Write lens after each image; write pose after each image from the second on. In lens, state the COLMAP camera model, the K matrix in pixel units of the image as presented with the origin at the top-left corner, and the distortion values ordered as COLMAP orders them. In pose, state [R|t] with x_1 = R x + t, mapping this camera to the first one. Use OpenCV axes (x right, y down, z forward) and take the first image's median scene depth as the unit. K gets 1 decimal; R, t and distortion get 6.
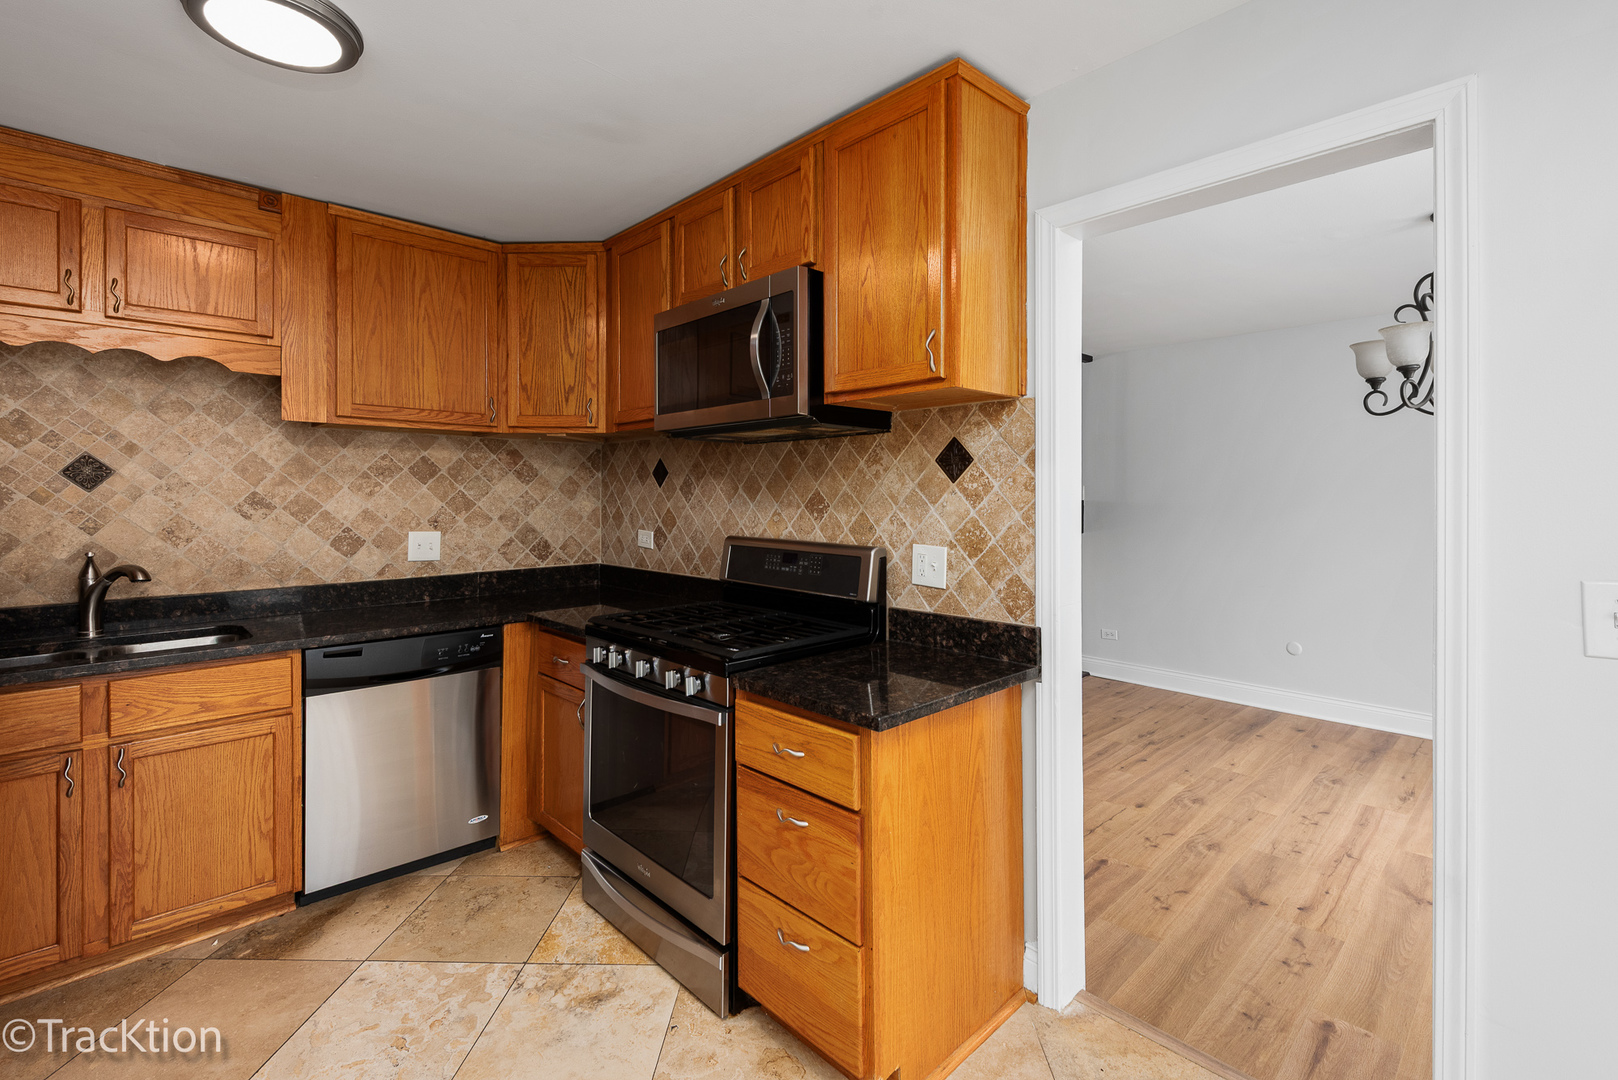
lens RADIAL K [[727.9, 0, 803.4], [0, 727.9, 500.3], [0, 0, 1]] dist [0.004846, -0.000022]
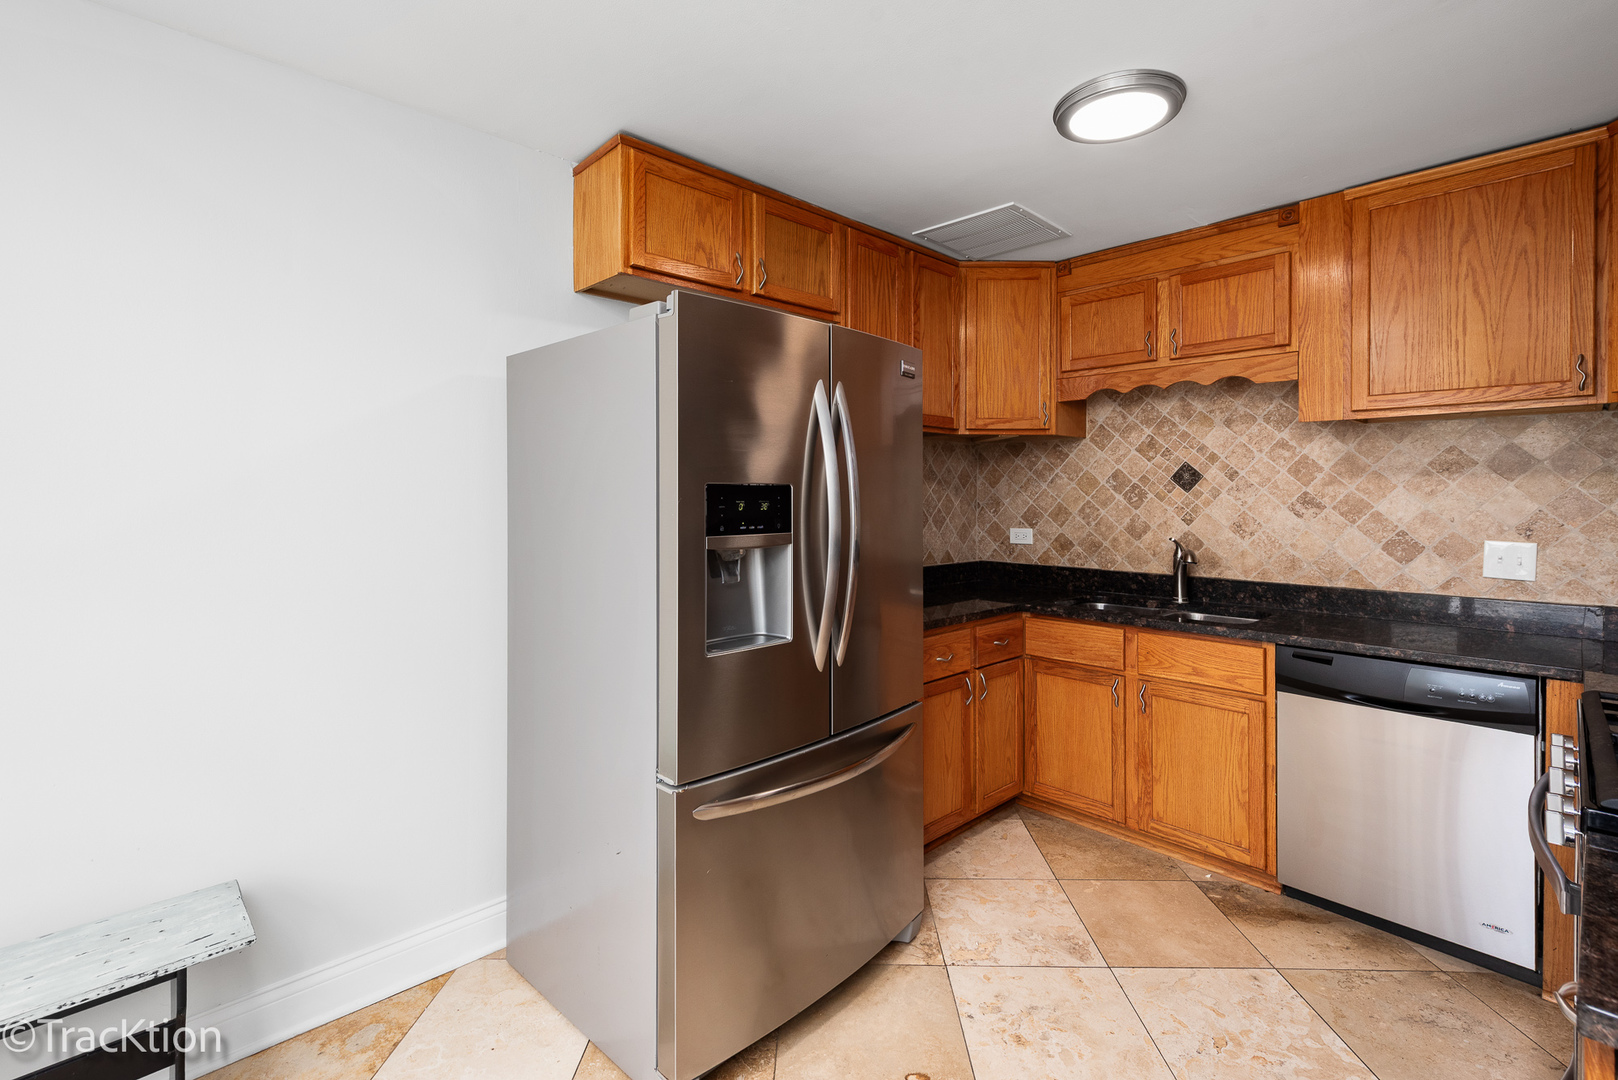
lens RADIAL K [[727.9, 0, 812.9], [0, 727.9, 497.5], [0, 0, 1]] dist [0.004846, -0.000022]
pose [[0.007337, 0.002774, -0.999969, 0.308449], [-0.008880, 0.999957, 0.002709, 0.000171], [0.999934, 0.008859, 0.007362, 0.300924]]
